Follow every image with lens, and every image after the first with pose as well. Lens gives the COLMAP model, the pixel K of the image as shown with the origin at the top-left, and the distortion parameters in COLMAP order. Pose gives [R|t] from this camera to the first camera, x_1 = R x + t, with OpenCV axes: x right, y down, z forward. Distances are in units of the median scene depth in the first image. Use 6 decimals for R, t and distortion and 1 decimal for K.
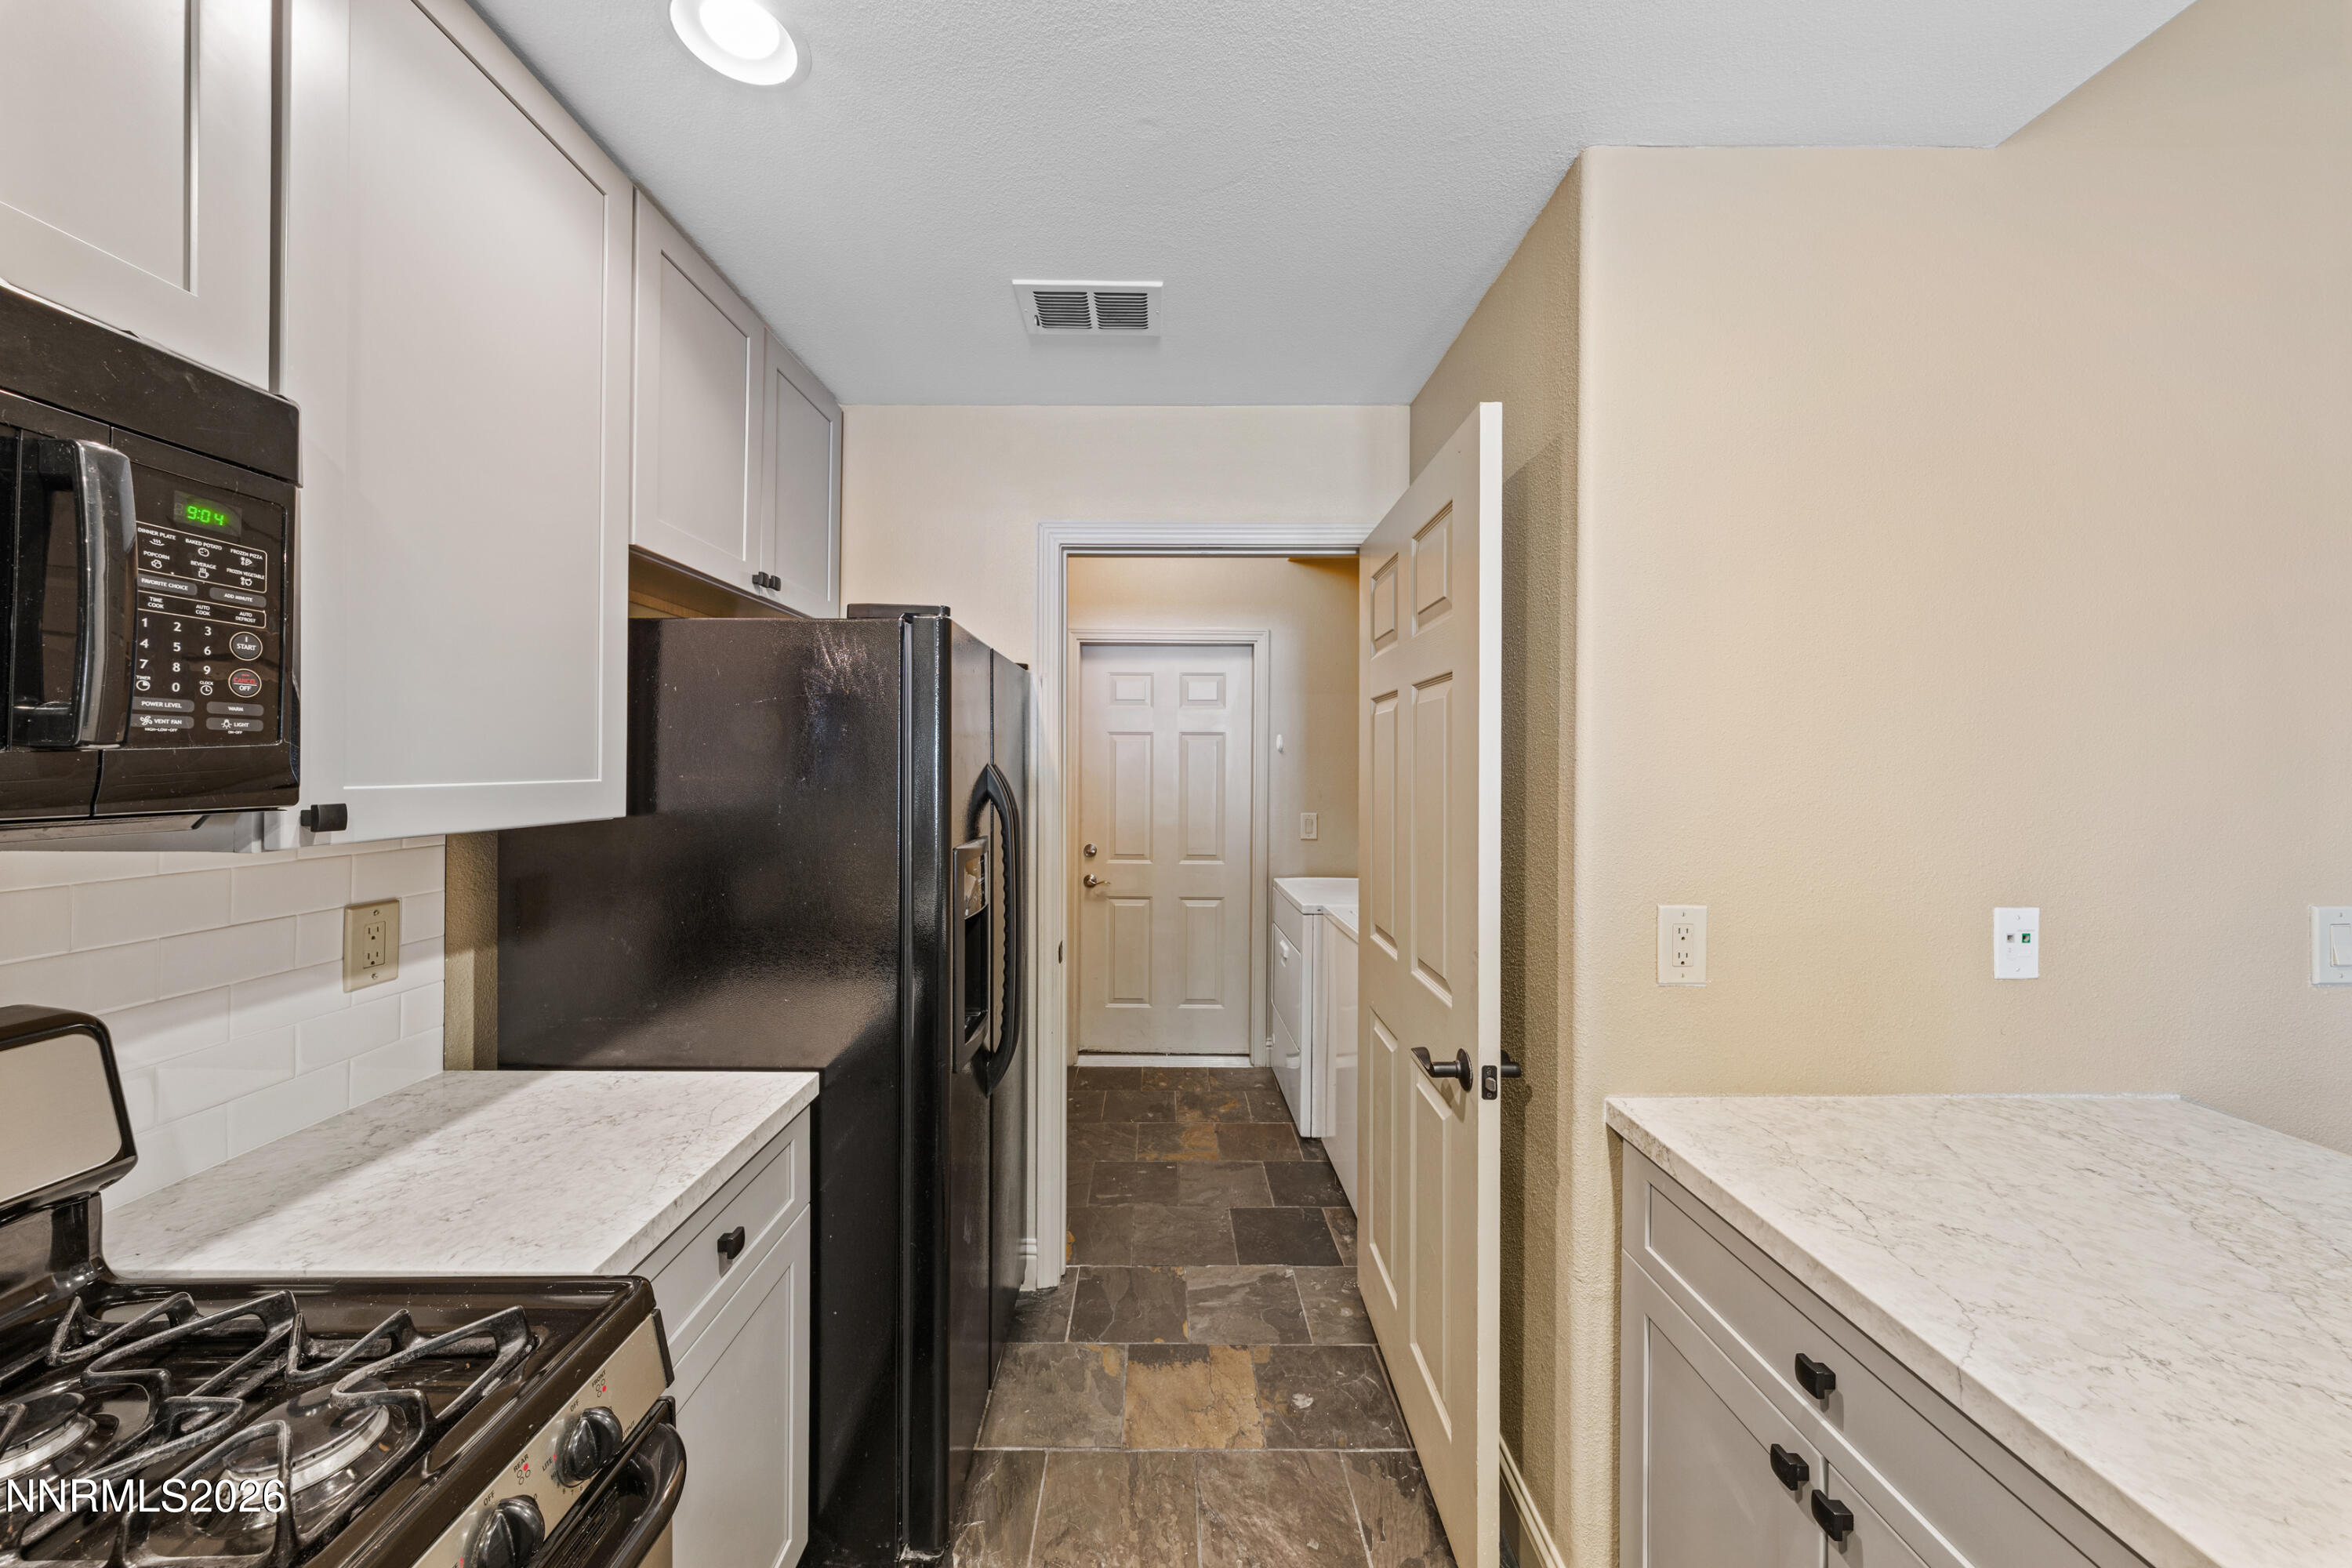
lens RADIAL K [[797.2, 0, 1160.9], [0, 797.2, 761.9], [0, 0, 1]] dist [0.000231, 0.000048]
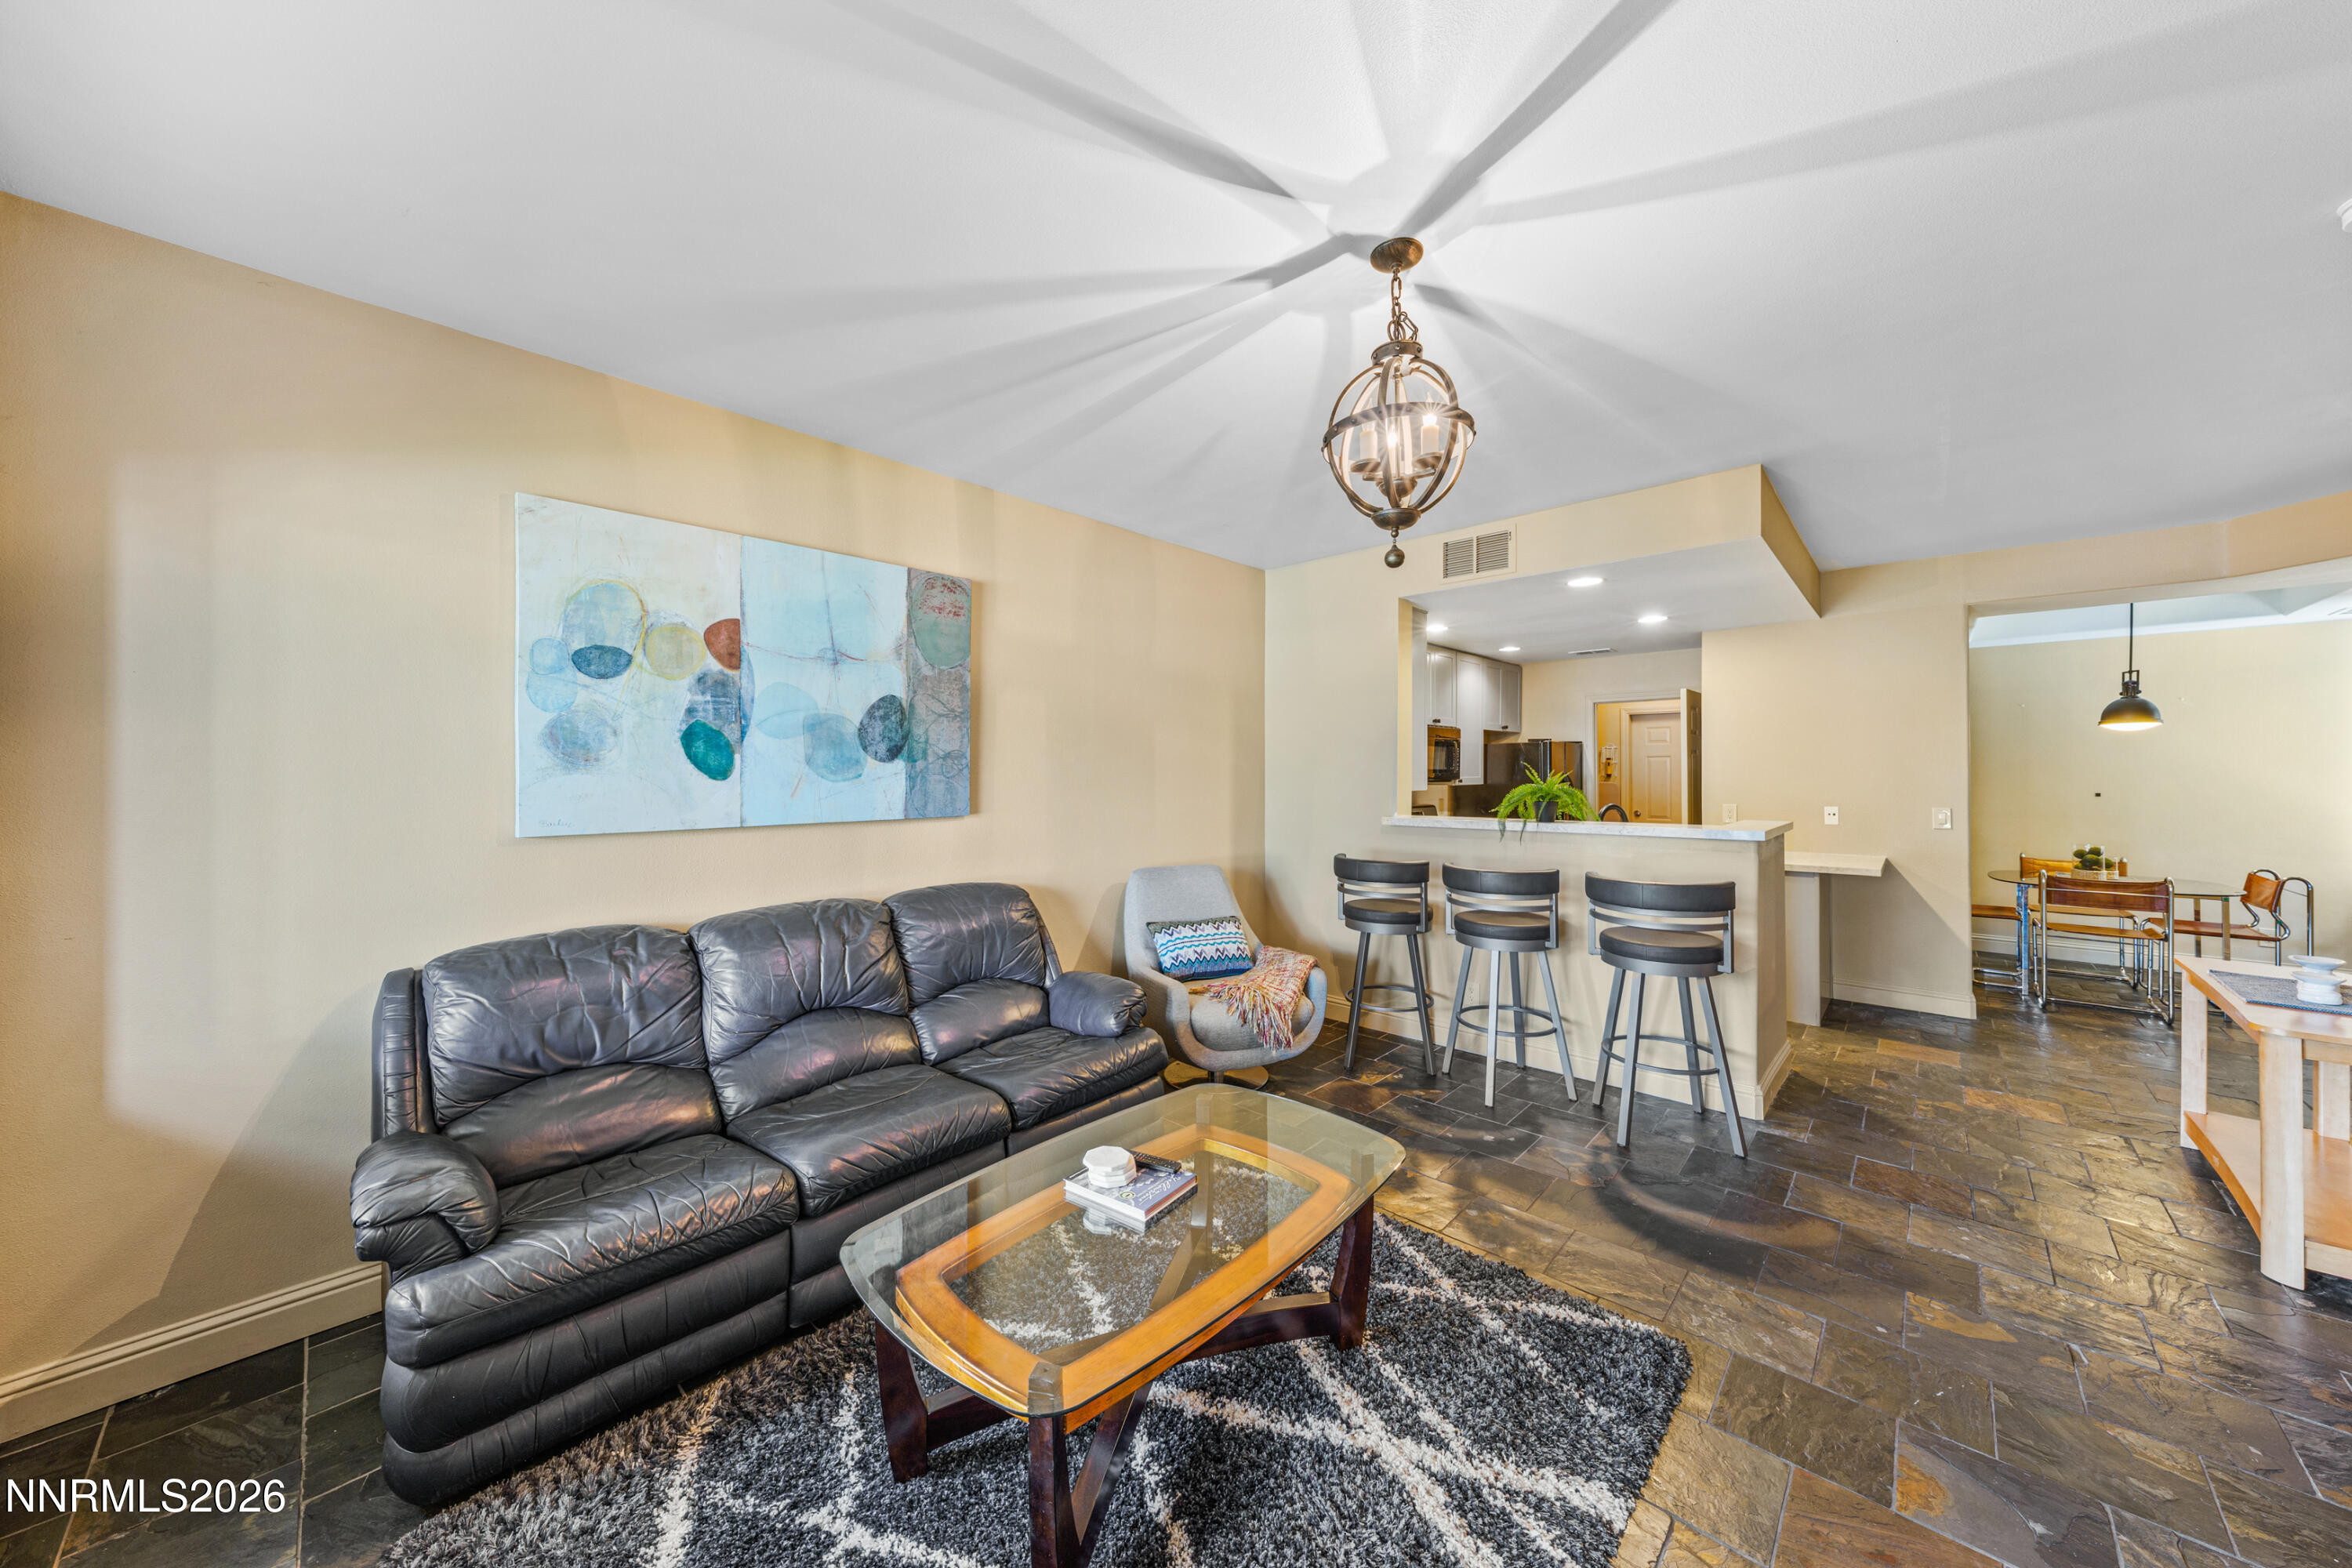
lens RADIAL K [[797.2, 0, 1183.5], [0, 797.2, 770.8], [0, 0, 1]] dist [0.000231, 0.000048]
pose [[0.727713, -0.009426, -0.685817, 1.557530], [0.010044, 0.999945, -0.003085, -0.021847], [0.685808, -0.004643, 0.727767, -4.482108]]
